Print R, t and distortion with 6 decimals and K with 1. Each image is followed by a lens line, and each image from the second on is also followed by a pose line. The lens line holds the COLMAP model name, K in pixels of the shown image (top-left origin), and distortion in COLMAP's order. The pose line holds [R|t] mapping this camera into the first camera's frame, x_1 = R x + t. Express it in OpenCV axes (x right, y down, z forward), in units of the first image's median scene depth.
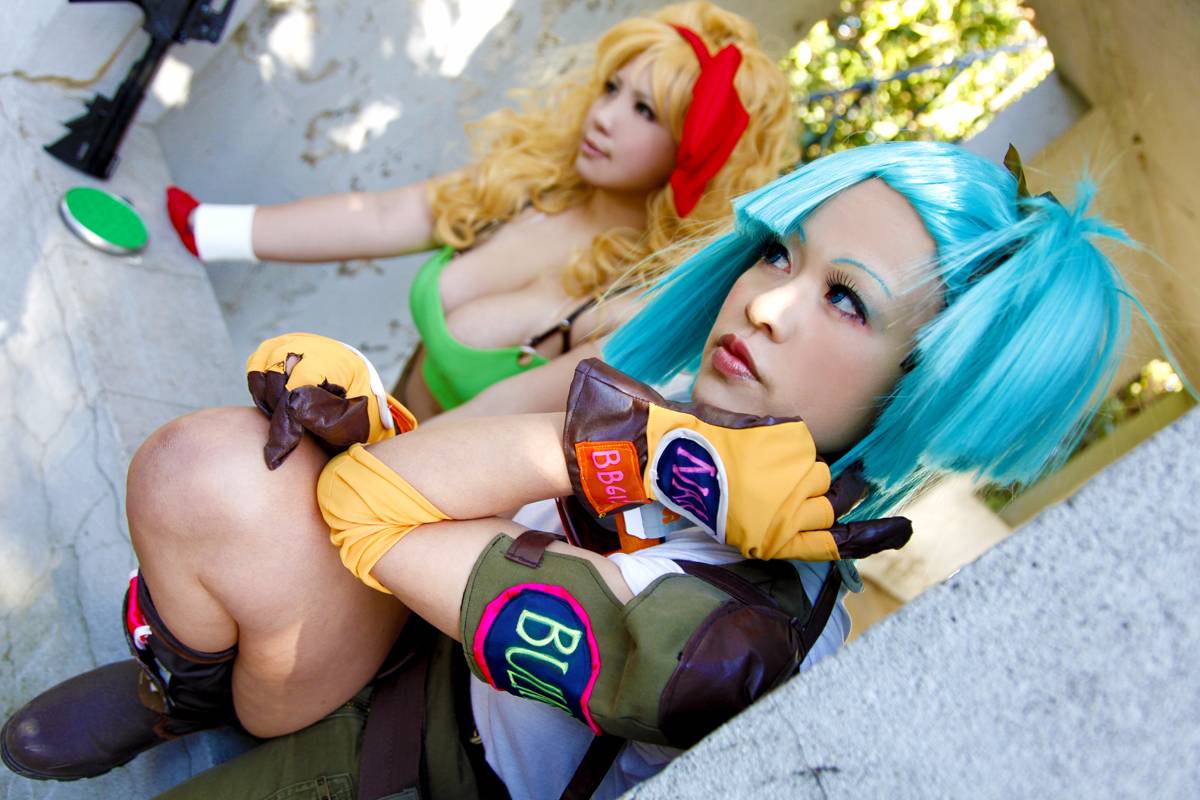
lens RADIAL K [[962.4, 0, 600.0], [0, 962.4, 400.0], [0, 0, 1]] dist [-0.103659, 0.096295]
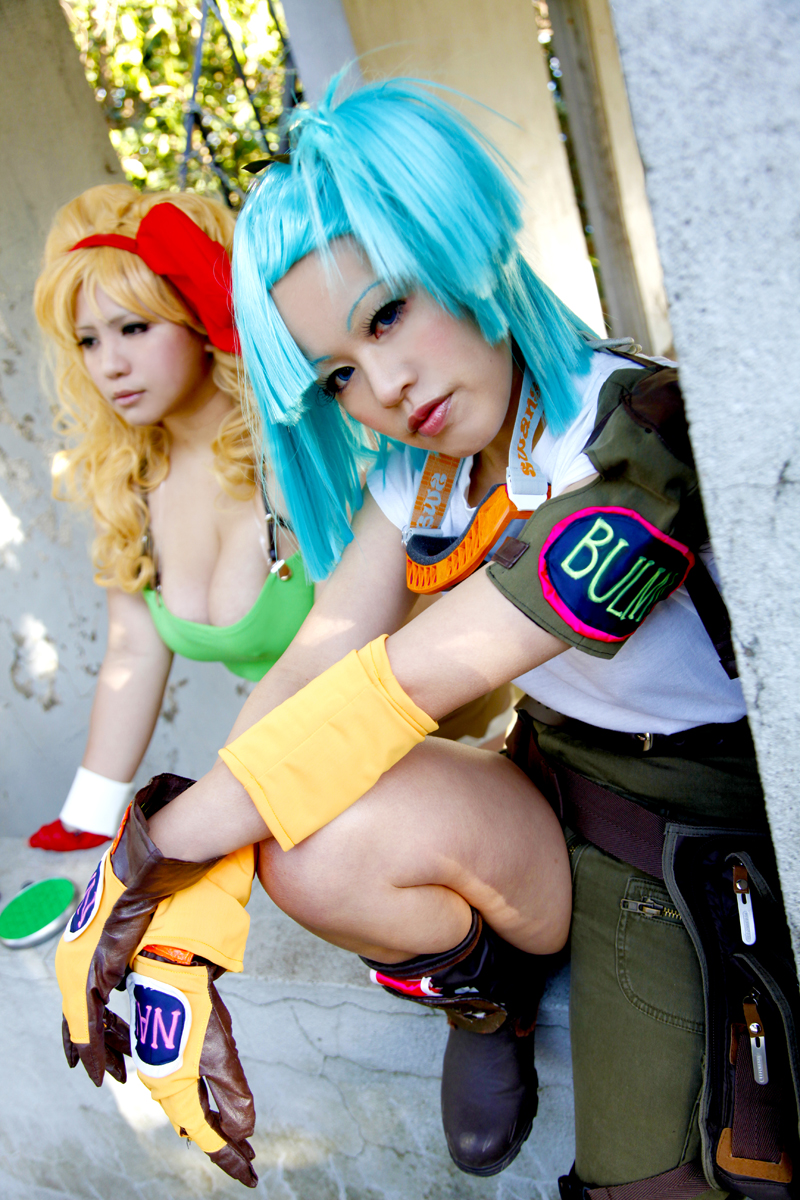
lens RADIAL K [[1097.9, 0, 399.9], [0, 1097.9, 621.4], [0, 0, 1]] dist [-0.010841, -0.007158]
pose [[0.391003, -0.916580, -0.083660, 0.007446], [0.920387, 0.389153, 0.038061, -0.000059], [-0.002330, -0.091881, 0.995767, -0.177422]]
